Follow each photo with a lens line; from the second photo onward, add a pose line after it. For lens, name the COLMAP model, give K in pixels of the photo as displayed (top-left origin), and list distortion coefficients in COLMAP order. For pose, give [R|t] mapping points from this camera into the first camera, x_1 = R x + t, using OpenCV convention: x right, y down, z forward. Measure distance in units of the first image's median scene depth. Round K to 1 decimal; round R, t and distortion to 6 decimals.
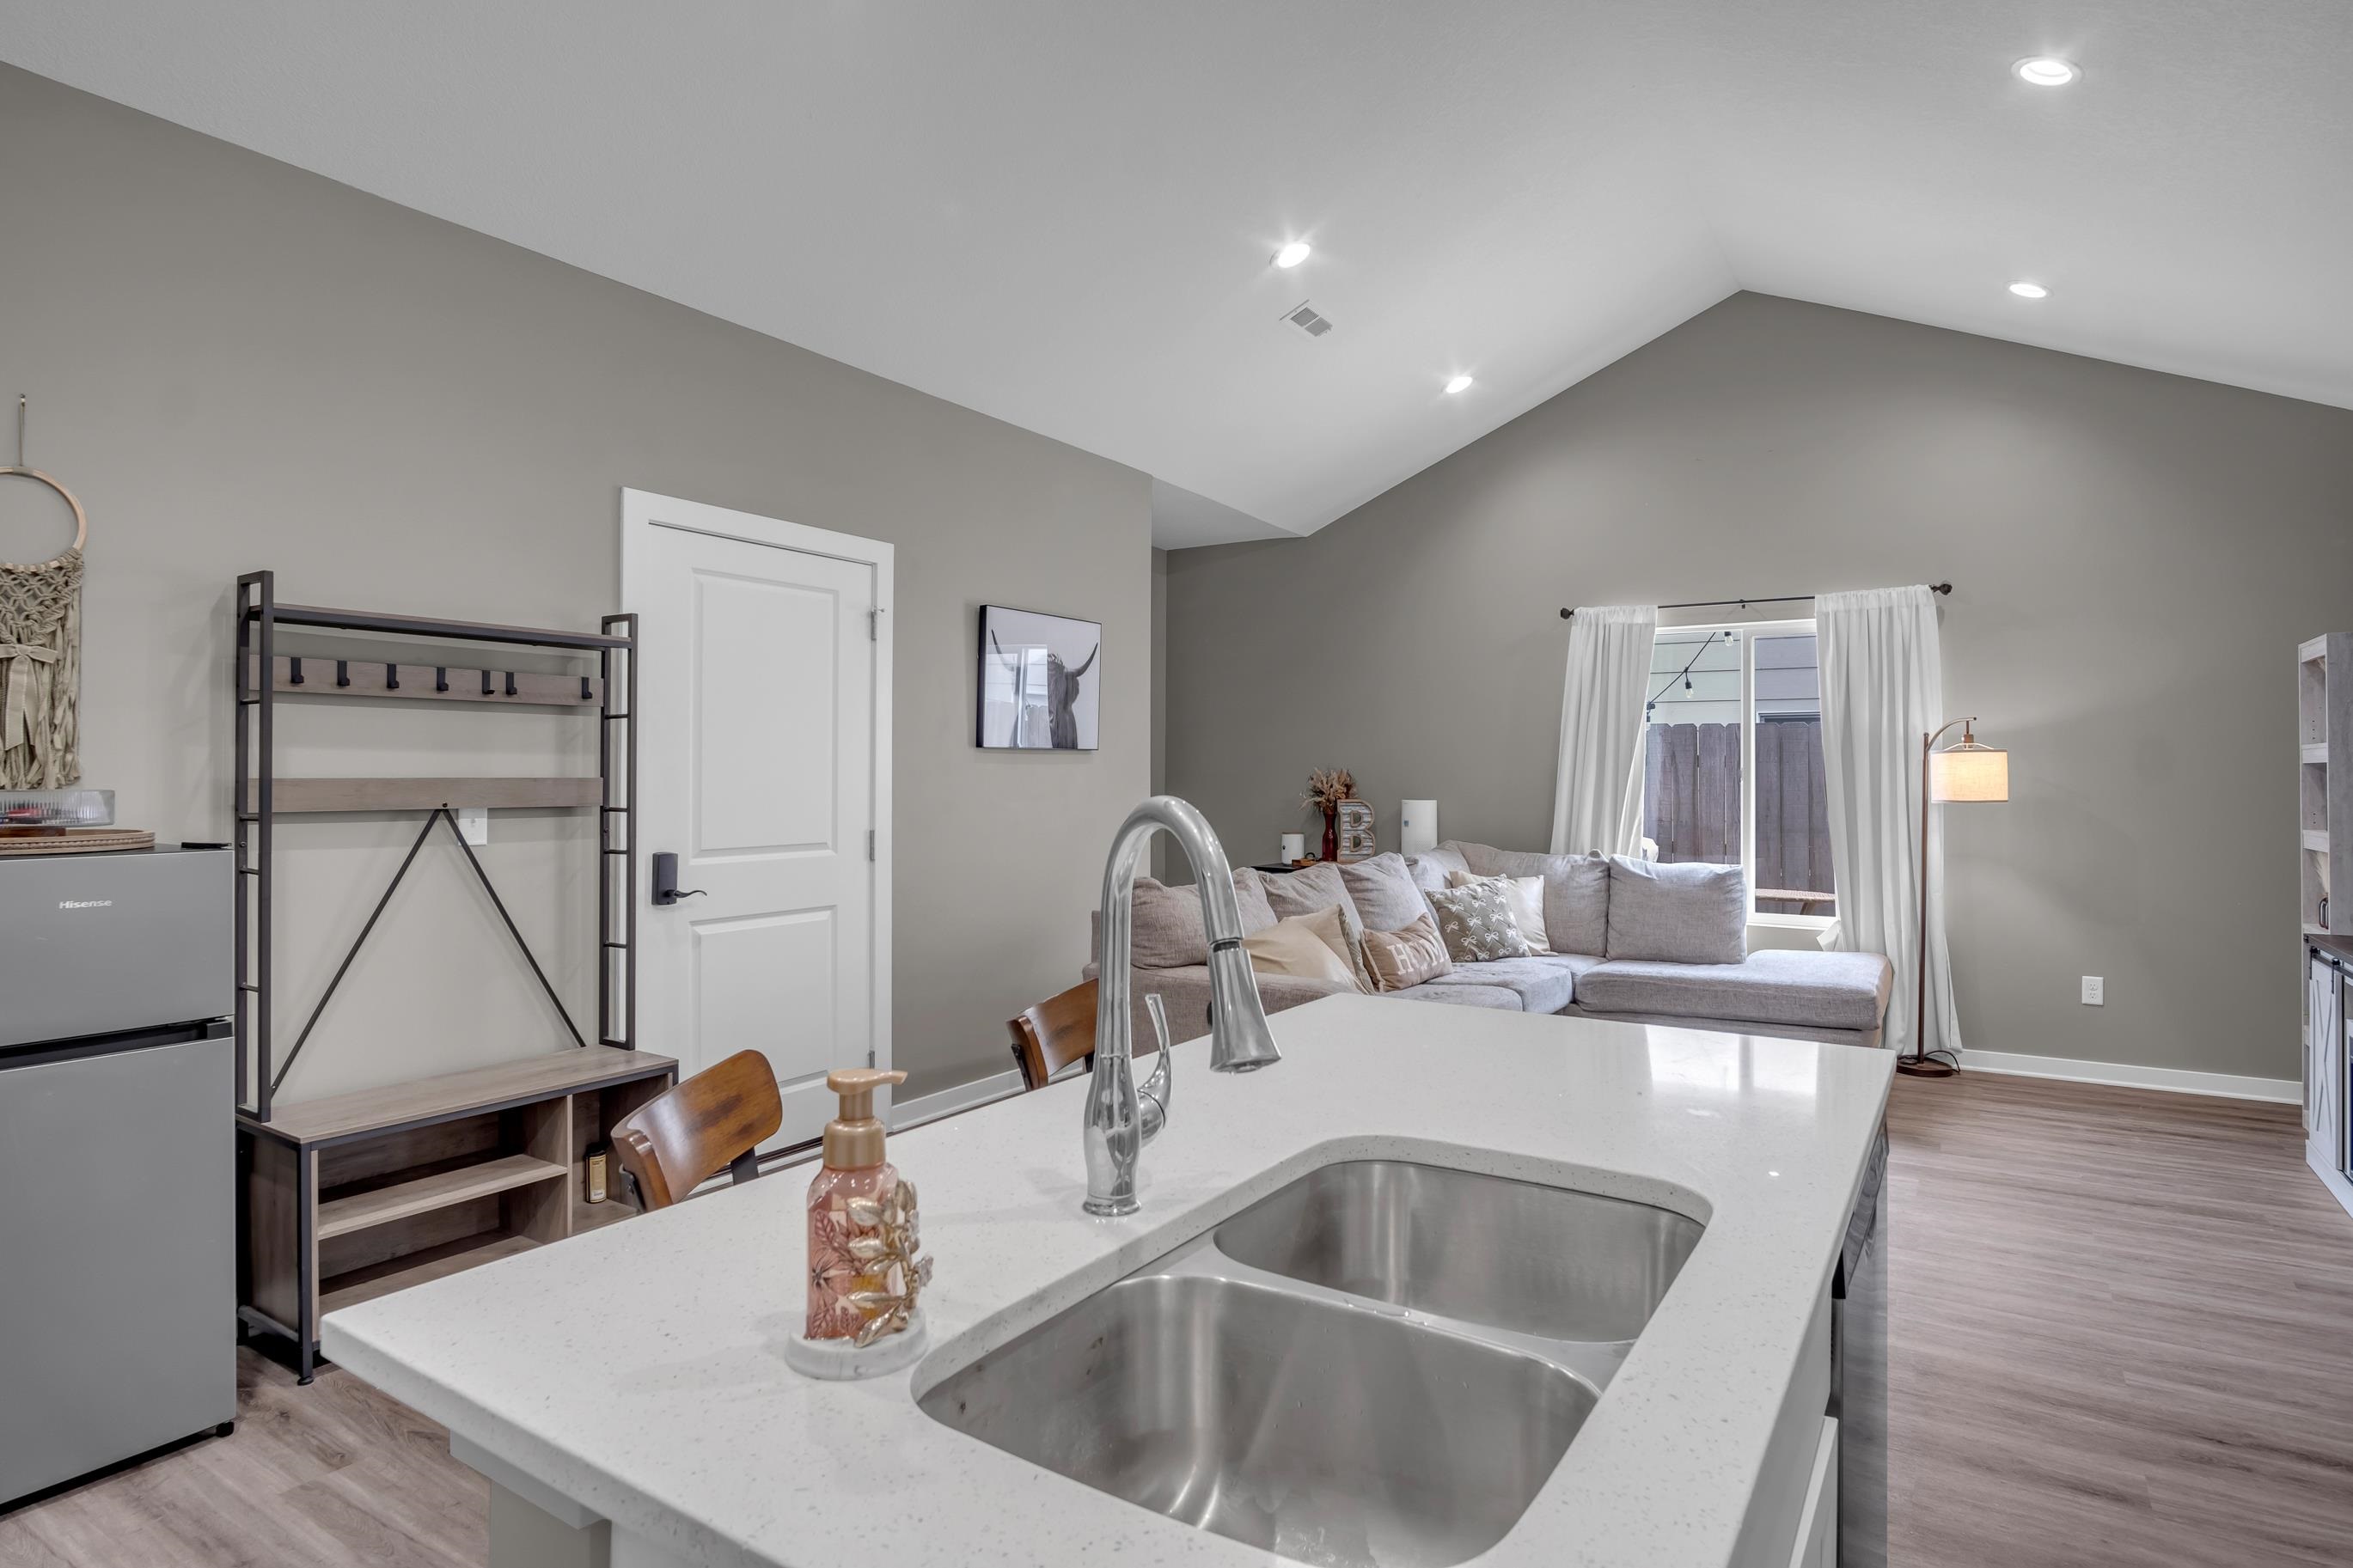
lens RADIAL K [[1278.0, 0, 1186.7], [0, 1278.0, 762.8], [0, 0, 1]] dist [-0.031862, 0.009019]
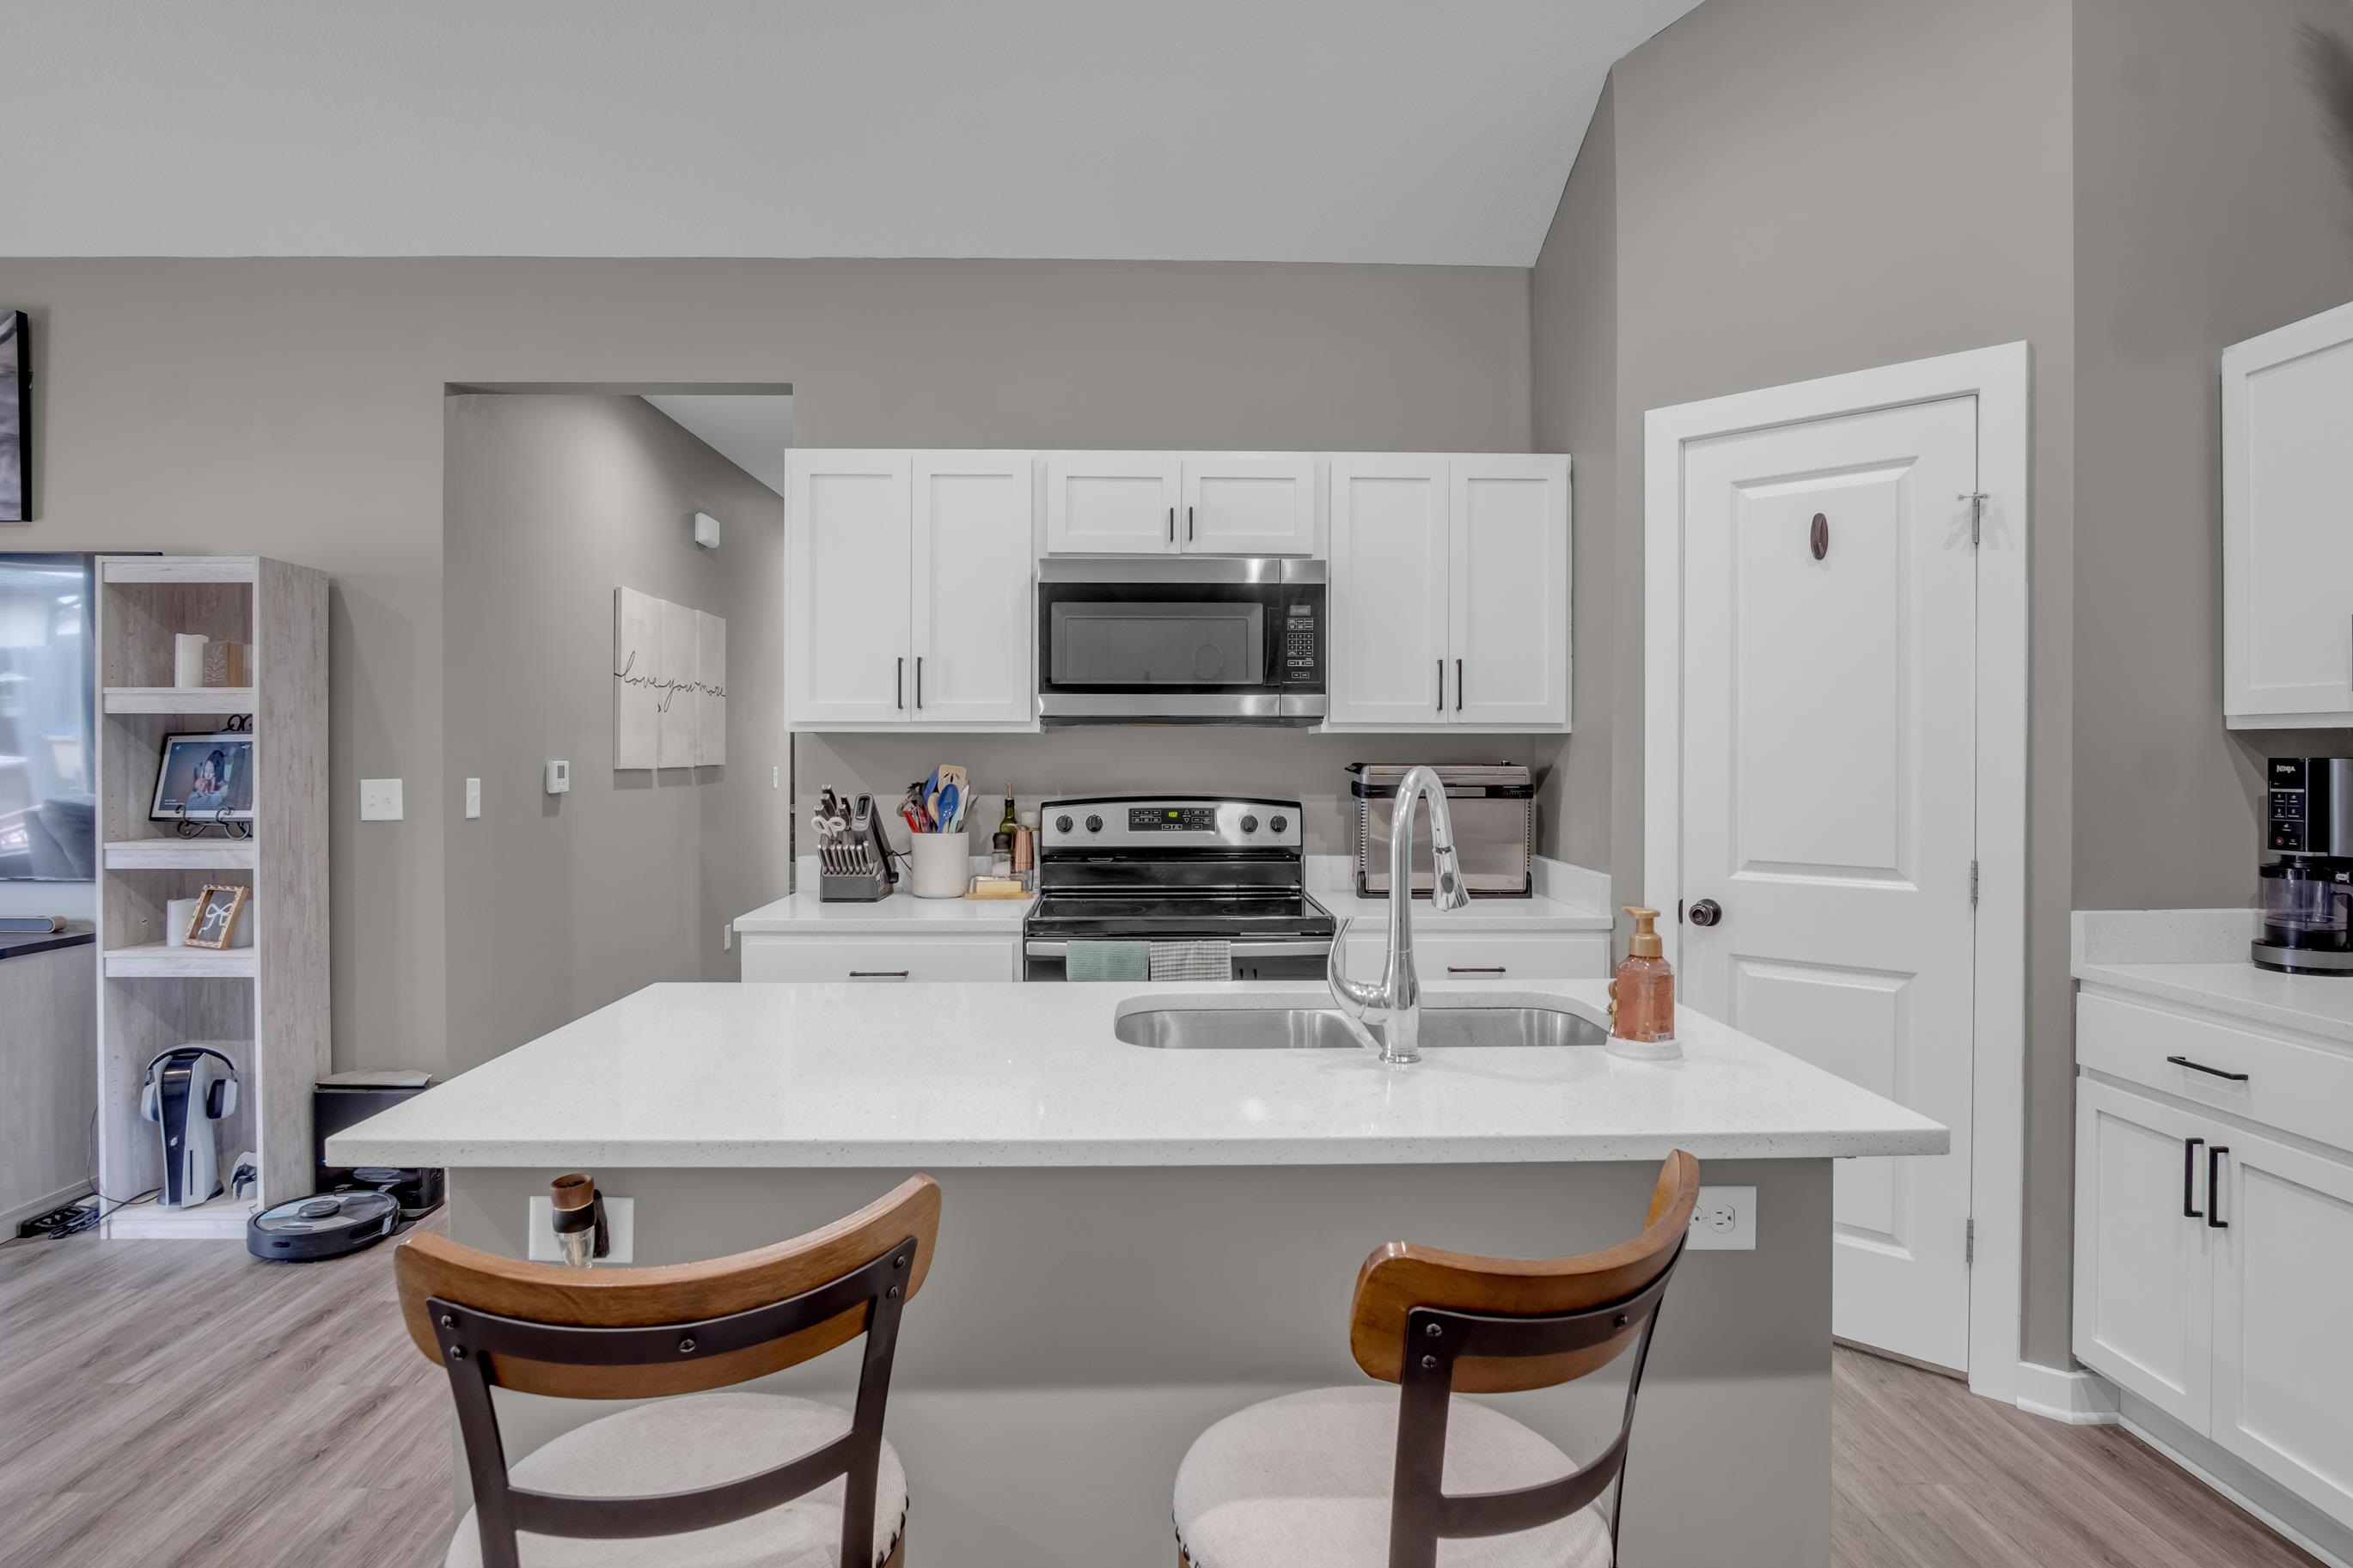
lens RADIAL K [[1269.1, 0, 1138.2], [0, 1269.1, 754.4], [0, 0, 1]] dist [-0.028215, 0.000656]
pose [[-0.546332, -0.002809, 0.837564, -0.240068], [-0.010927, 0.999933, -0.003774, 0.000222], [-0.837498, -0.011214, -0.546326, 0.433202]]
